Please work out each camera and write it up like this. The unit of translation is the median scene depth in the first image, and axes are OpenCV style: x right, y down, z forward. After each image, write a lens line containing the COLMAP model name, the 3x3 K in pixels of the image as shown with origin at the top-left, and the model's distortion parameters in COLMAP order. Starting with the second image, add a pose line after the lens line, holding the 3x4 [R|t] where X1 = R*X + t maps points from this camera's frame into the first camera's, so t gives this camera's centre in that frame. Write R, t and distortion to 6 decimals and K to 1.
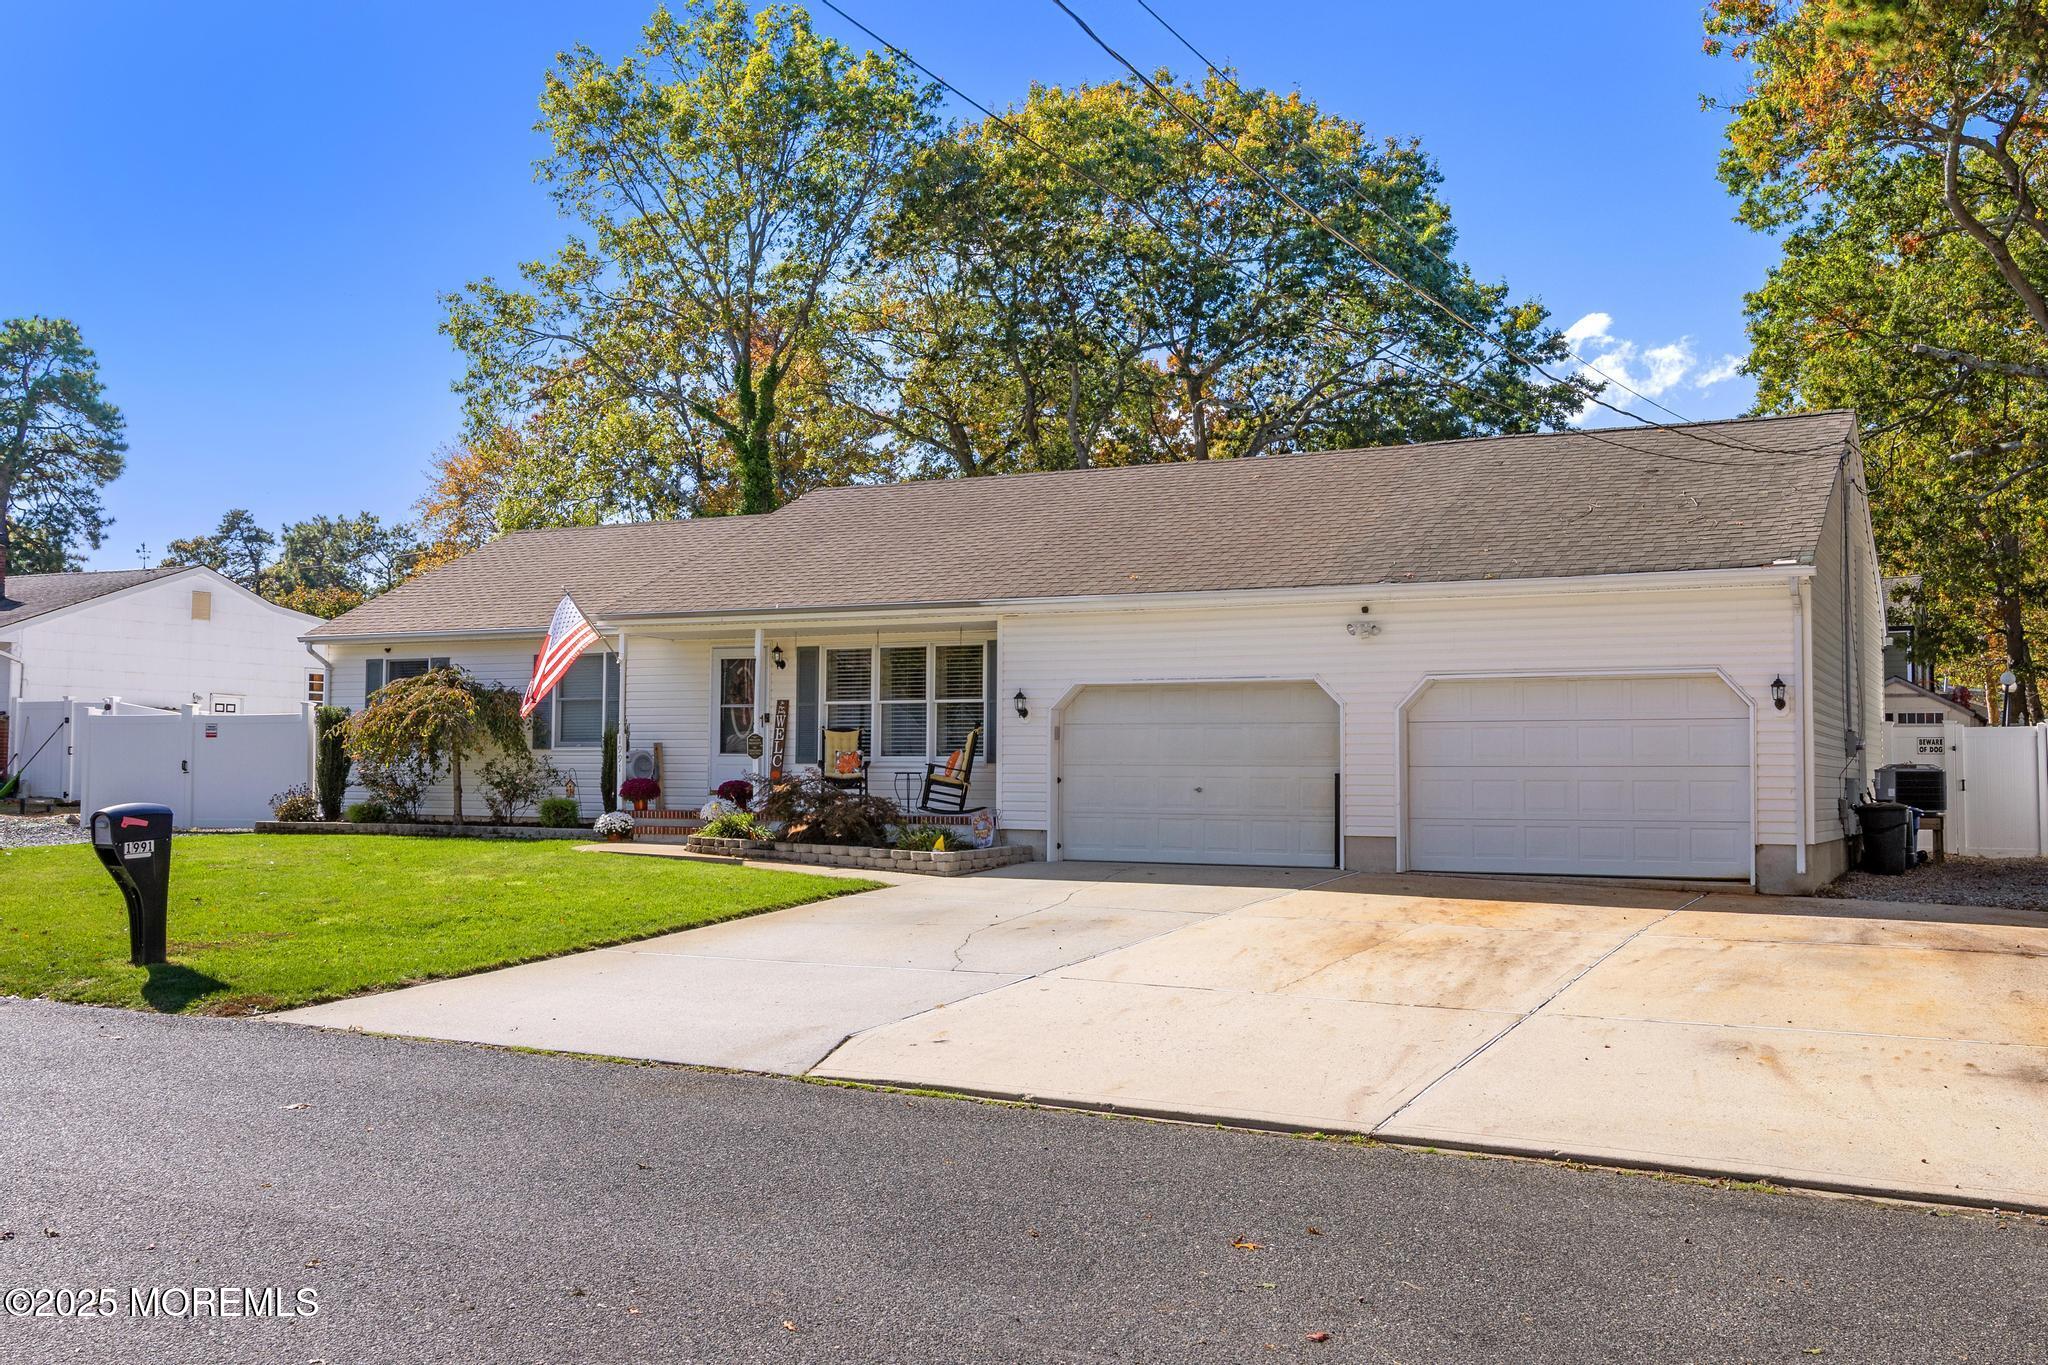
lens RADIAL K [[2036.8, 0, 987.7], [0, 2036.8, 682.8], [0, 0, 1]] dist [-0.000797, -0.000933]
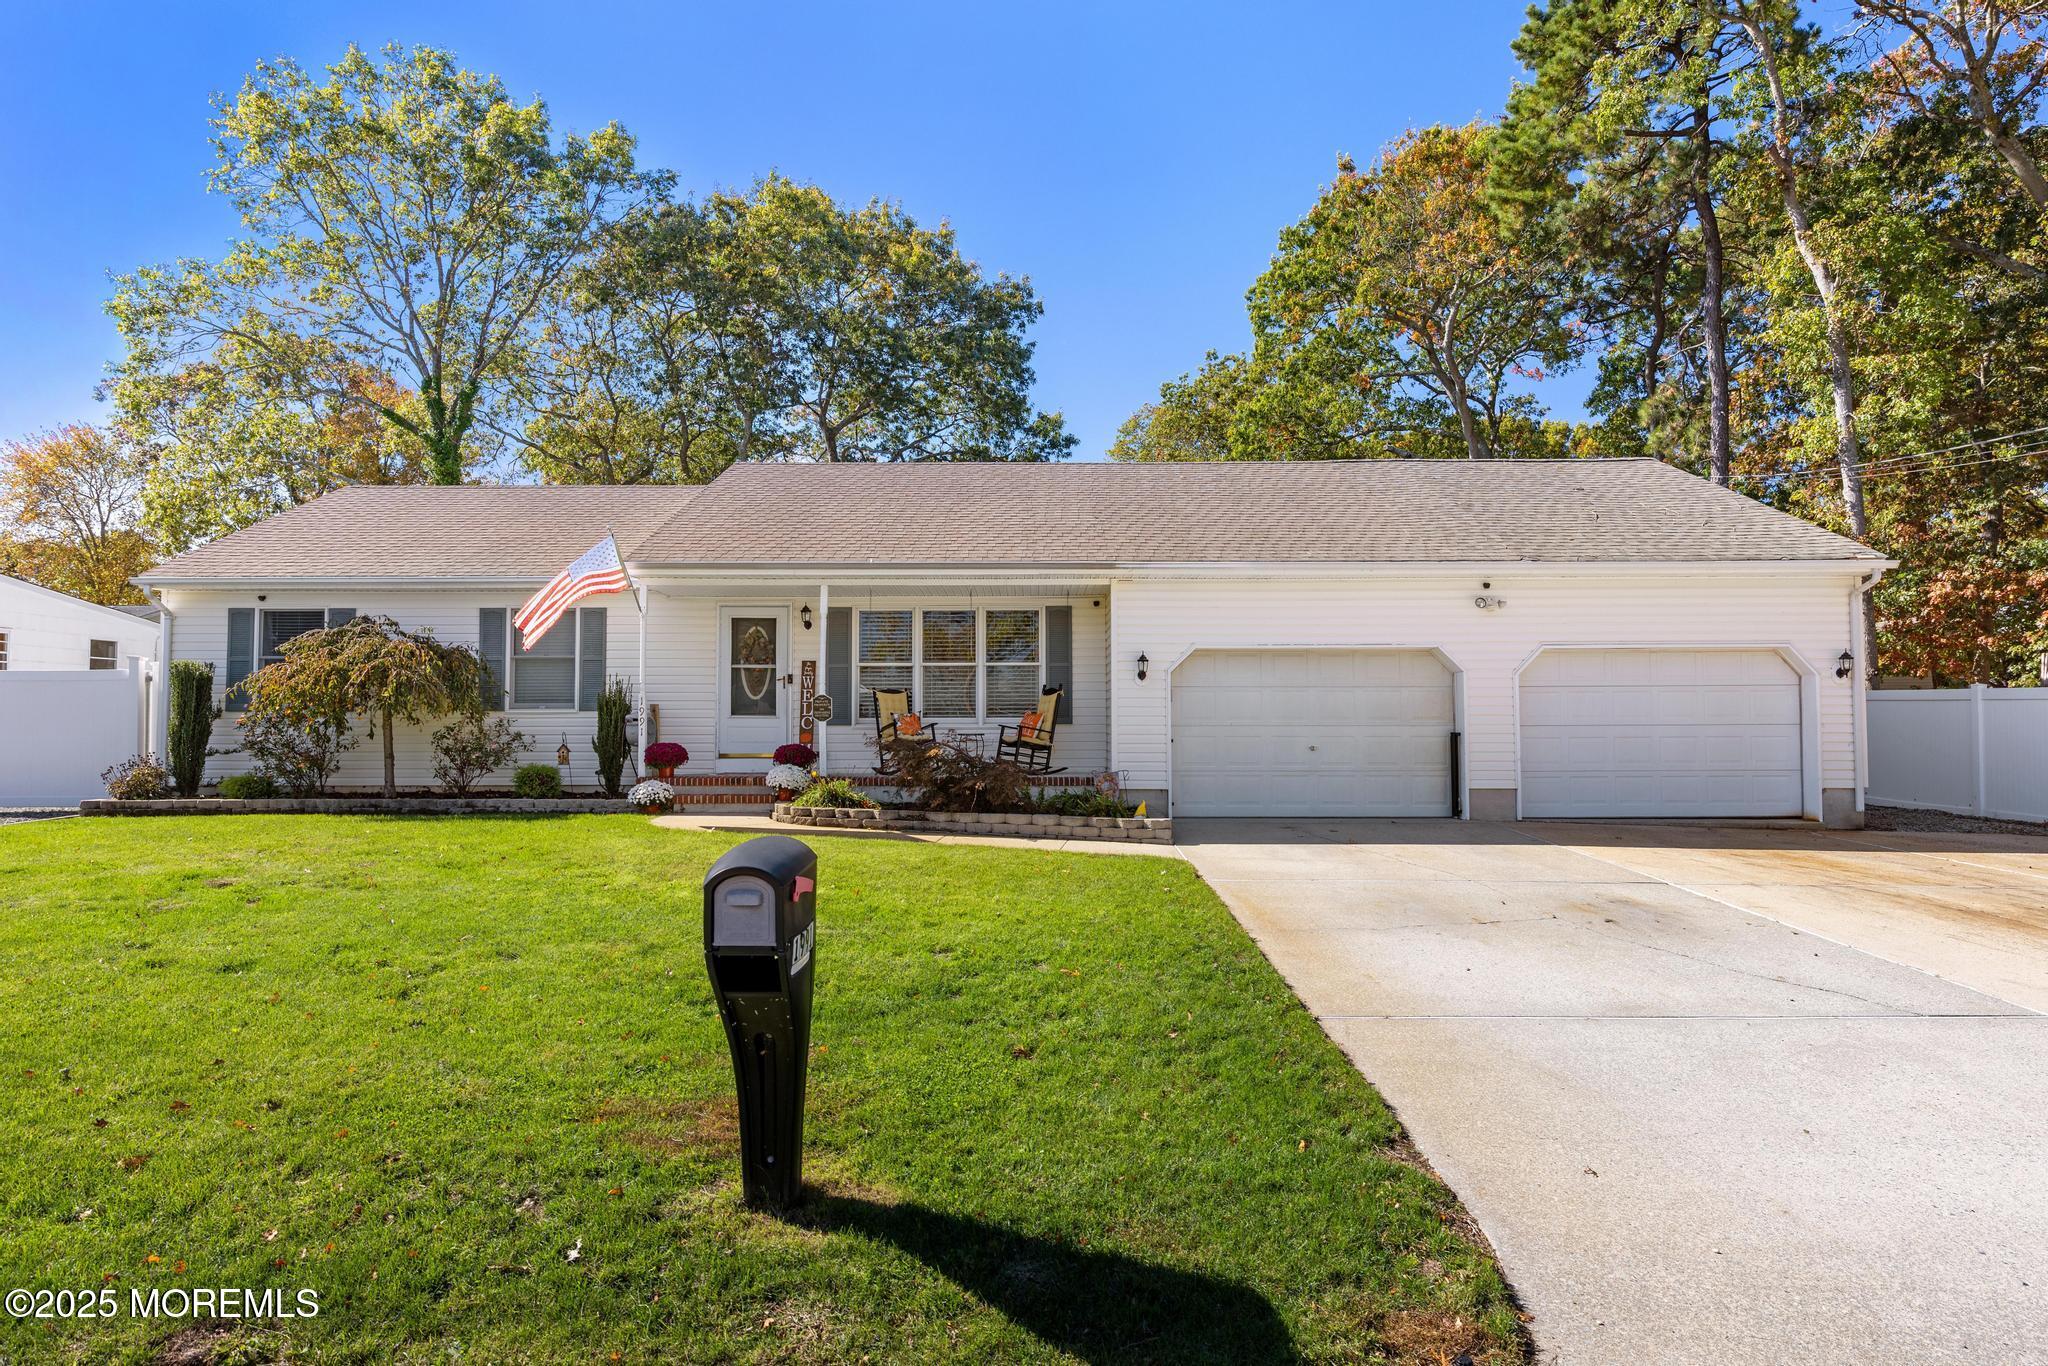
lens RADIAL K [[1198.8, 0, 1024.0], [0, 1198.8, 683.0], [0, 0, 1]] dist [0.006802, 0.000784]
pose [[0.879526, 0.009222, 0.475761, -0.289146], [-0.014415, 0.999870, 0.007266, 0.013622], [-0.475632, -0.013249, 0.879544, 0.448801]]
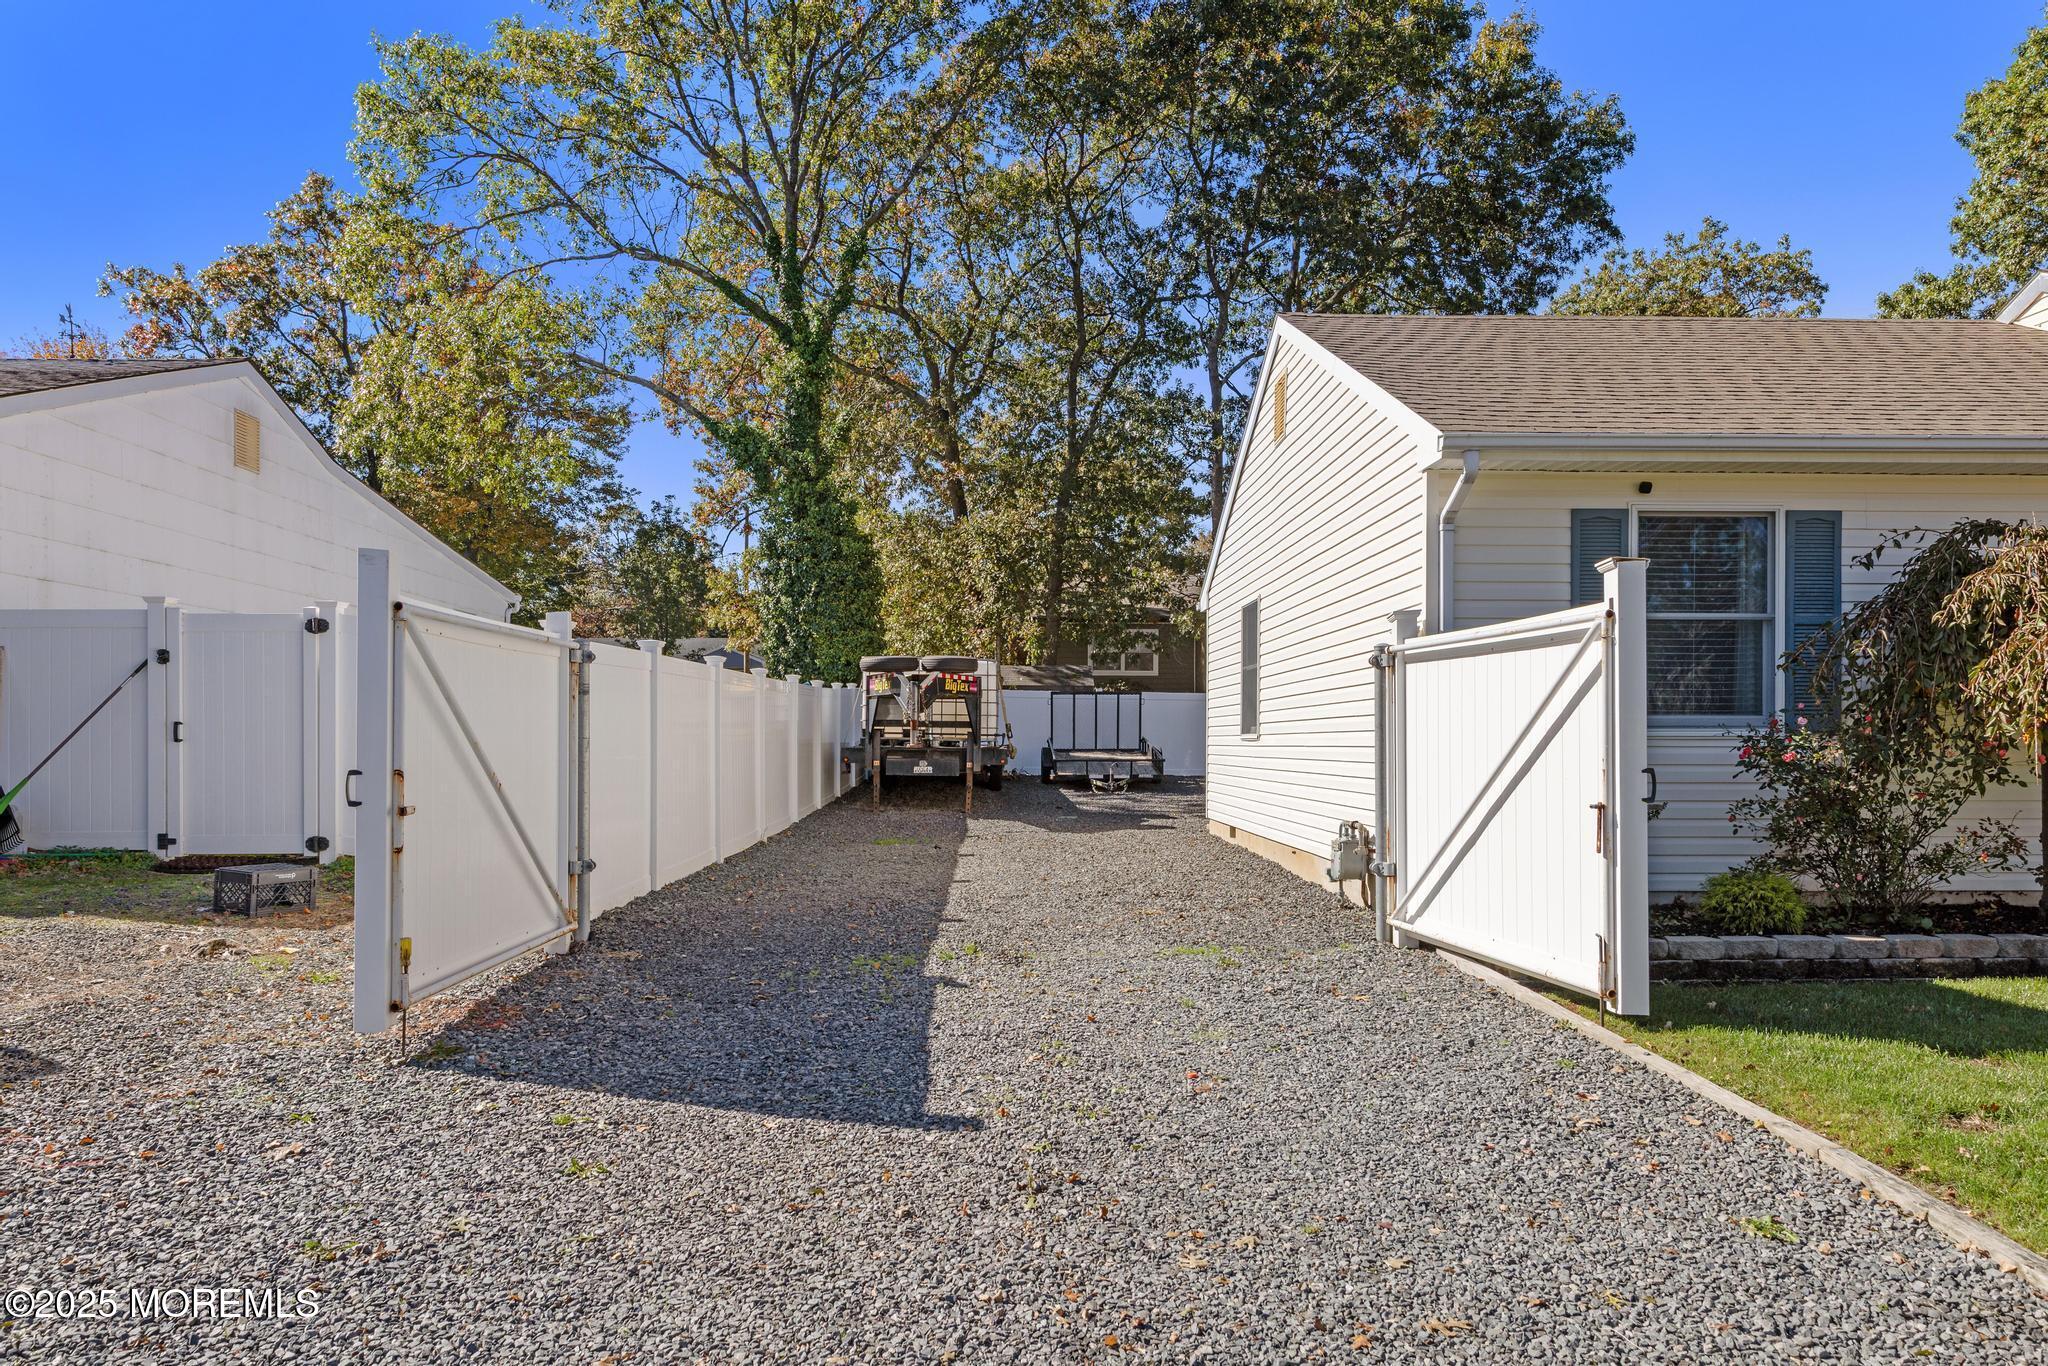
lens RADIAL K [[1378.9, 0, 1022.6], [0, 1378.9, 739.2], [0, 0, 1]] dist [0.000463, -0.000848]
pose [[0.862493, -0.008010, 0.506006, -0.619104], [-0.017122, 0.998840, 0.044997, 0.027145], [-0.505779, -0.047474, 0.861356, 0.945709]]
